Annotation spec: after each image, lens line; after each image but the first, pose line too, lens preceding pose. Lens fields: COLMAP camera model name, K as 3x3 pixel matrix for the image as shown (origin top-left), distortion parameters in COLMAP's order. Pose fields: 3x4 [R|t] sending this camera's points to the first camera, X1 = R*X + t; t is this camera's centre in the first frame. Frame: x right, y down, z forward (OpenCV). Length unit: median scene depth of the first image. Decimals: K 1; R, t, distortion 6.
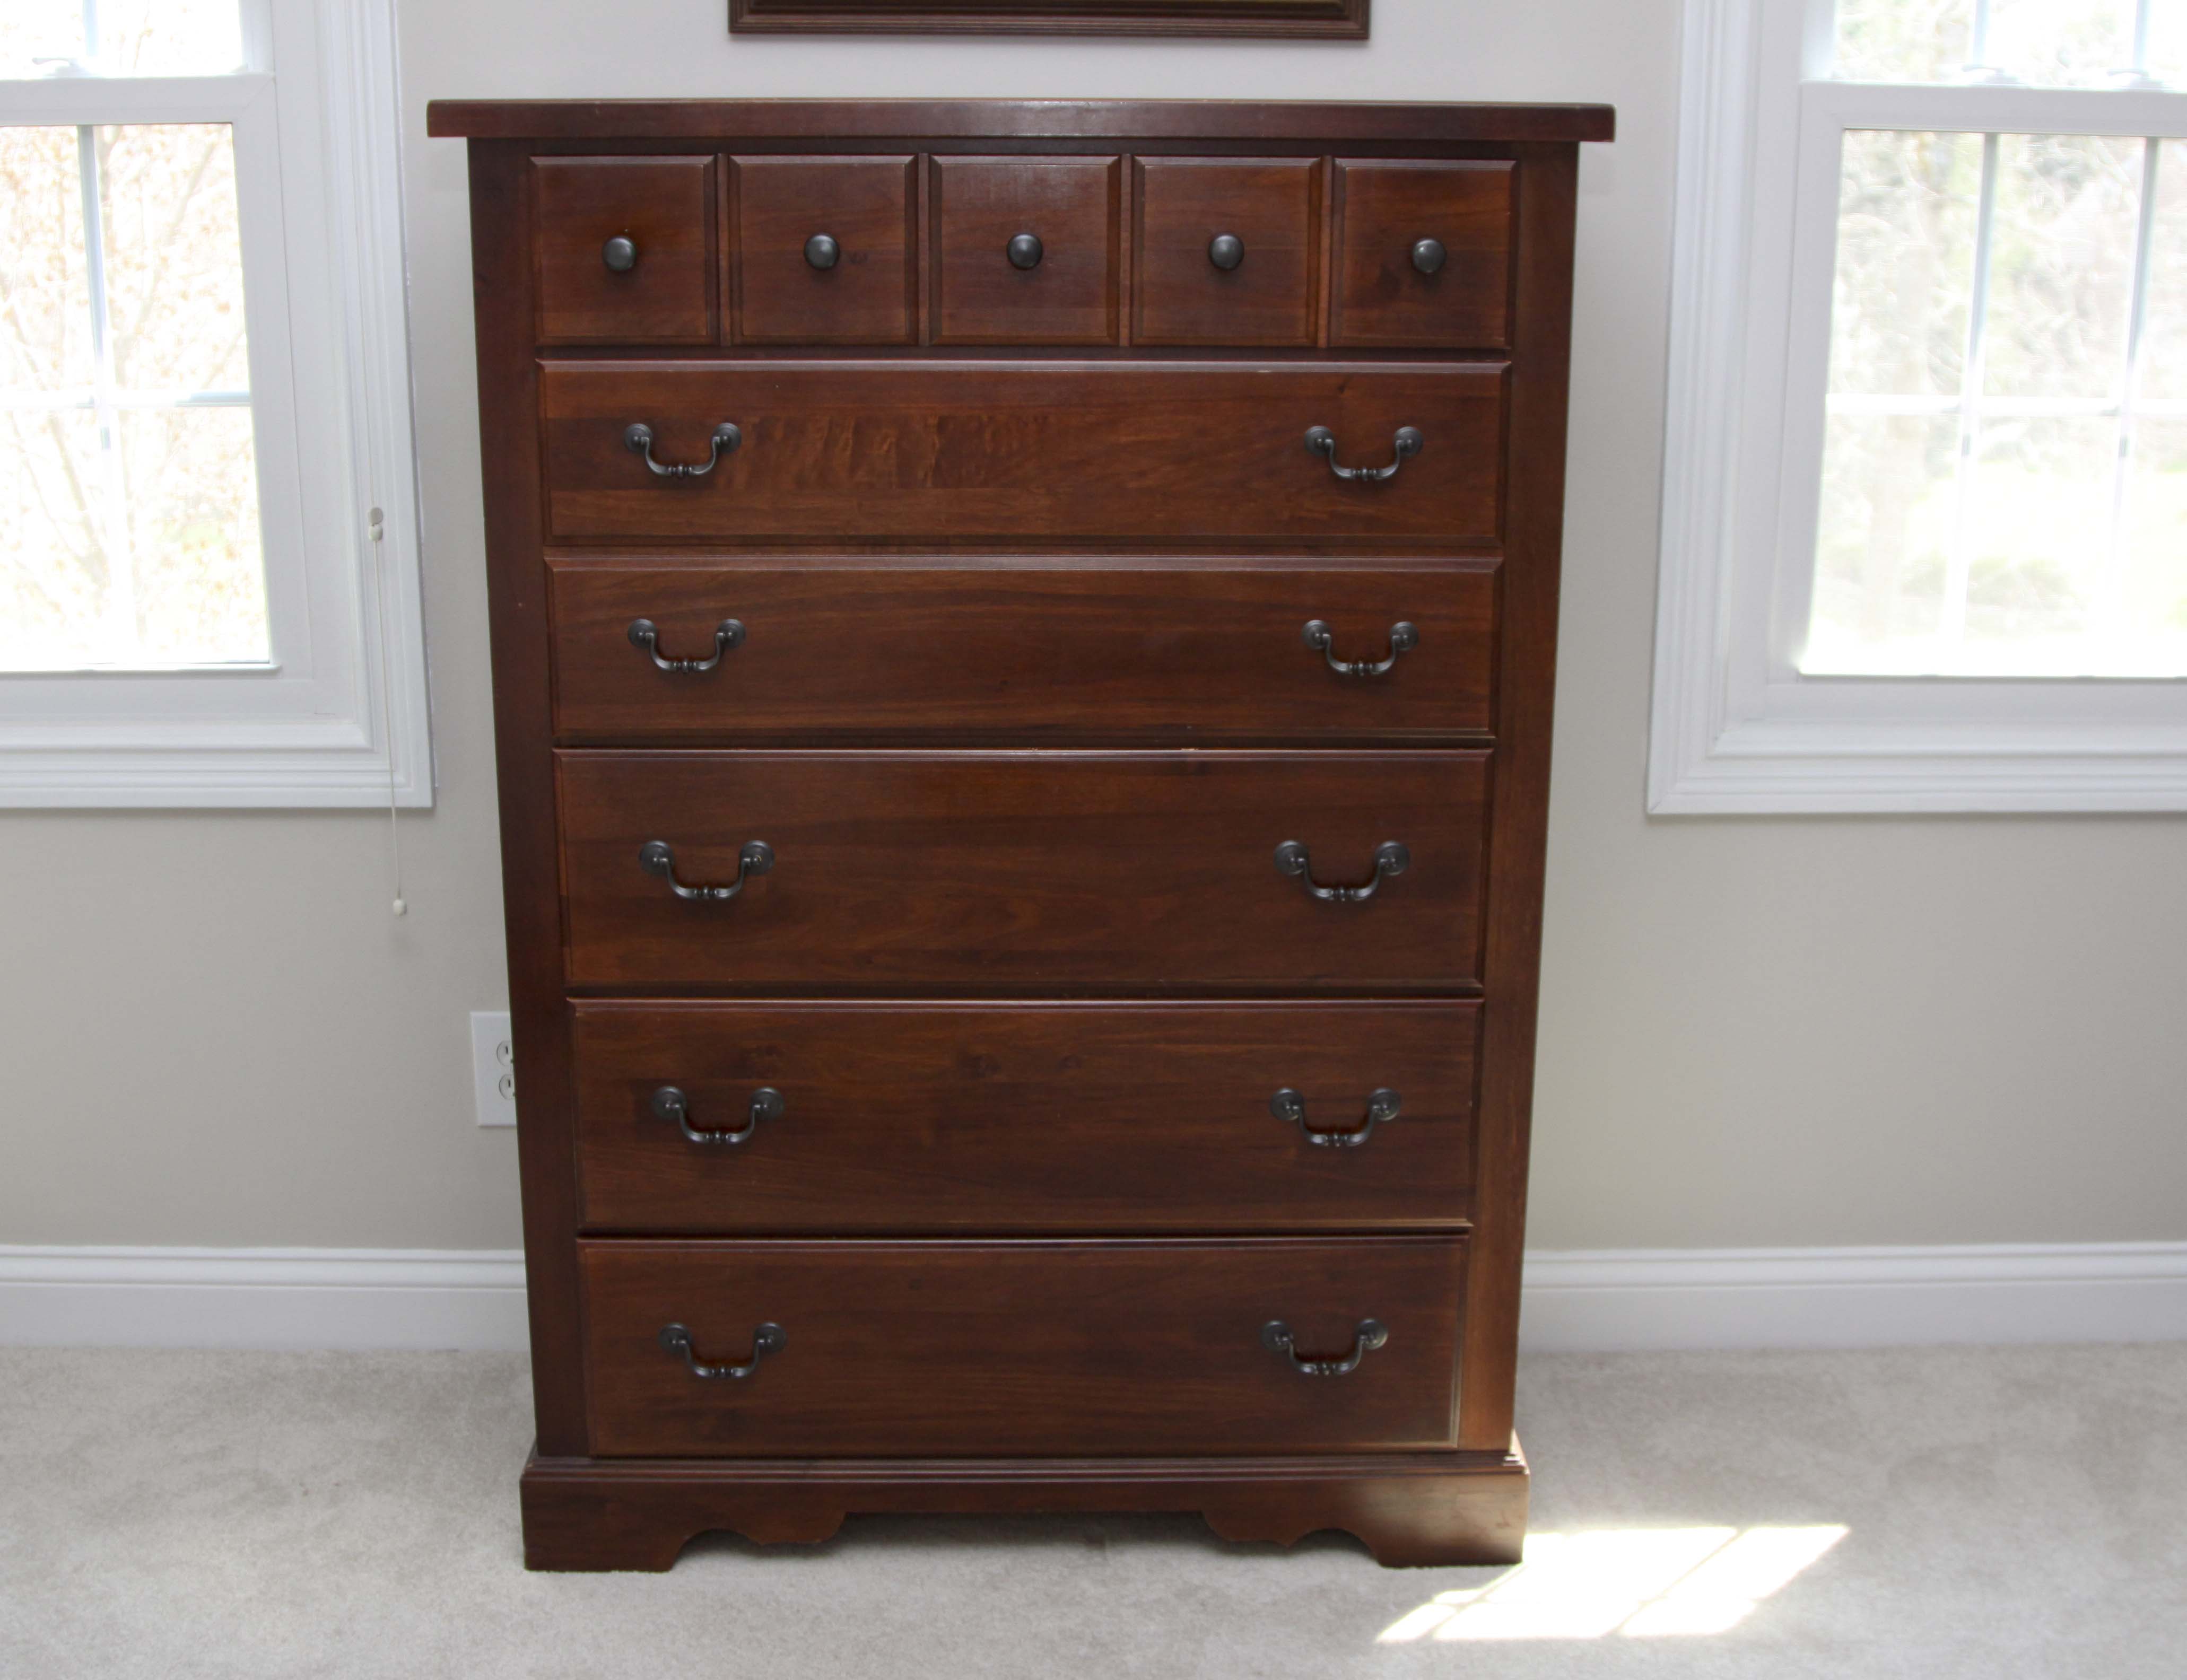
lens RADIAL K [[2616.3, 0, 1093.5], [0, 2616.3, 840.0], [0, 0, 1]] dist [-0.096590, -0.024624]
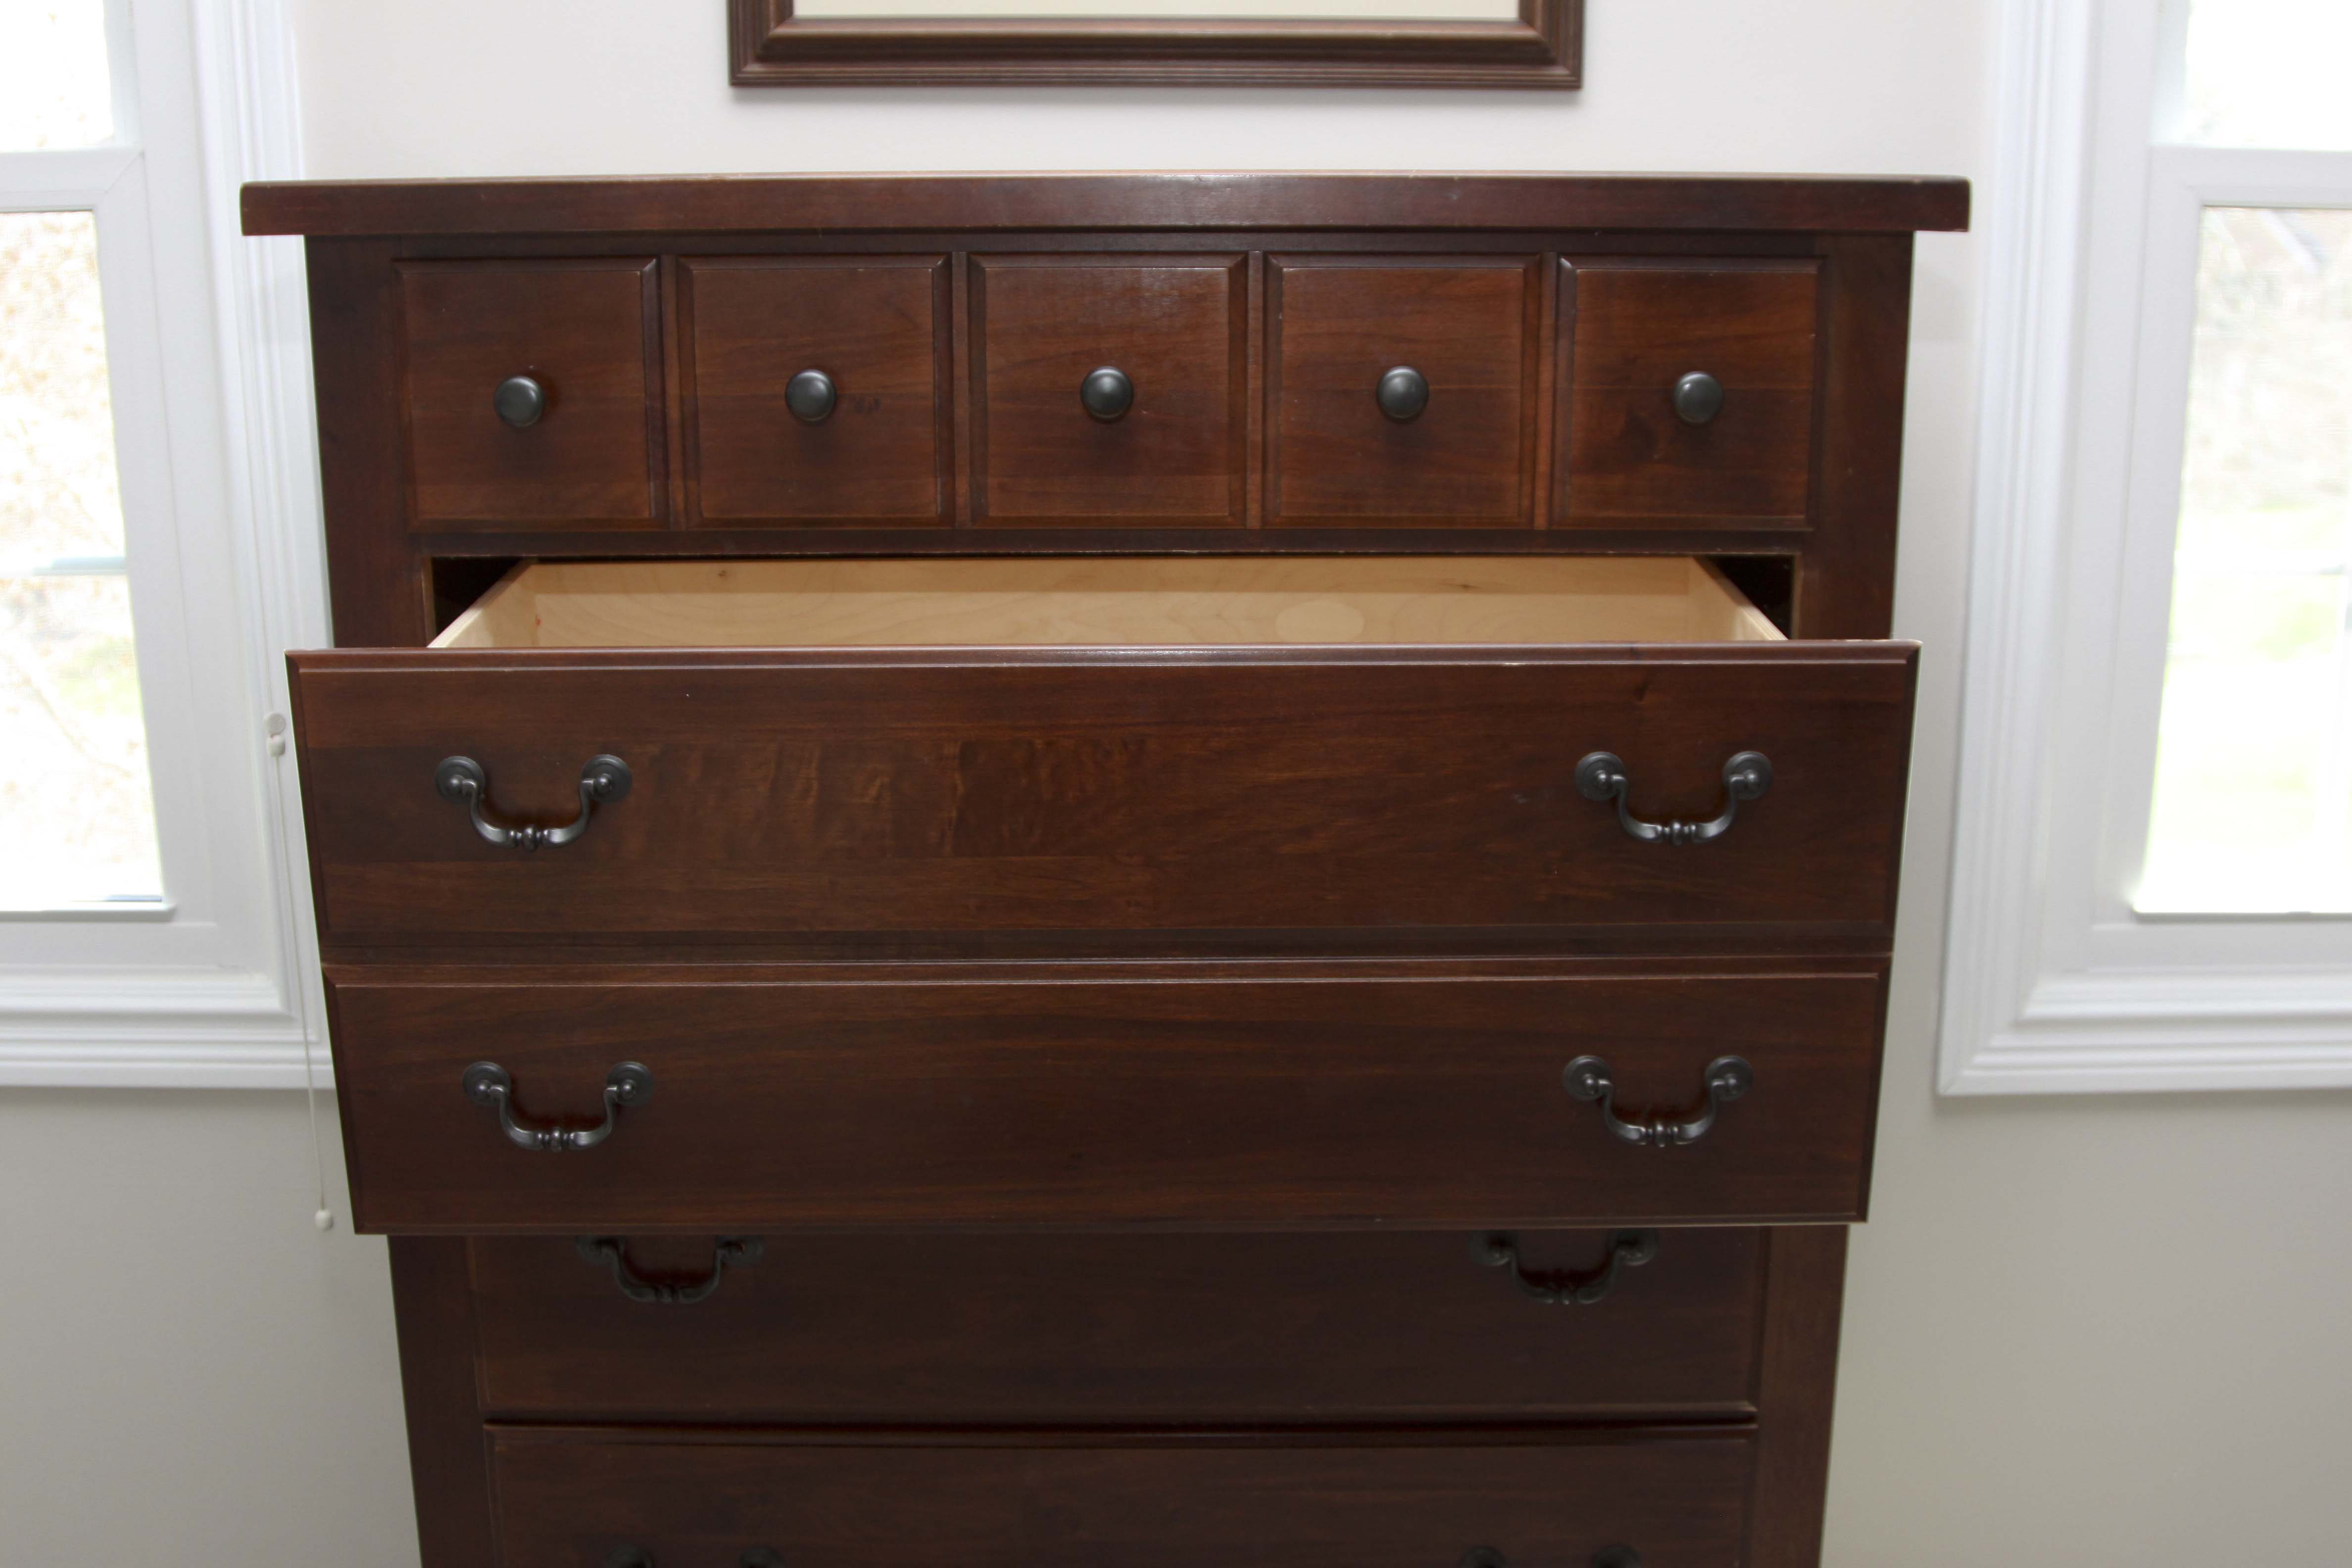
lens RADIAL K [[2389.4, 0, 1176.0], [0, 2389.4, 784.0], [0, 0, 1]] dist [-0.107044, 0.014615]
pose [[0.999970, -0.006959, -0.003461, -0.007114], [0.006974, 0.999965, 0.004559, -0.126659], [0.003429, -0.004583, 0.999984, 0.373615]]
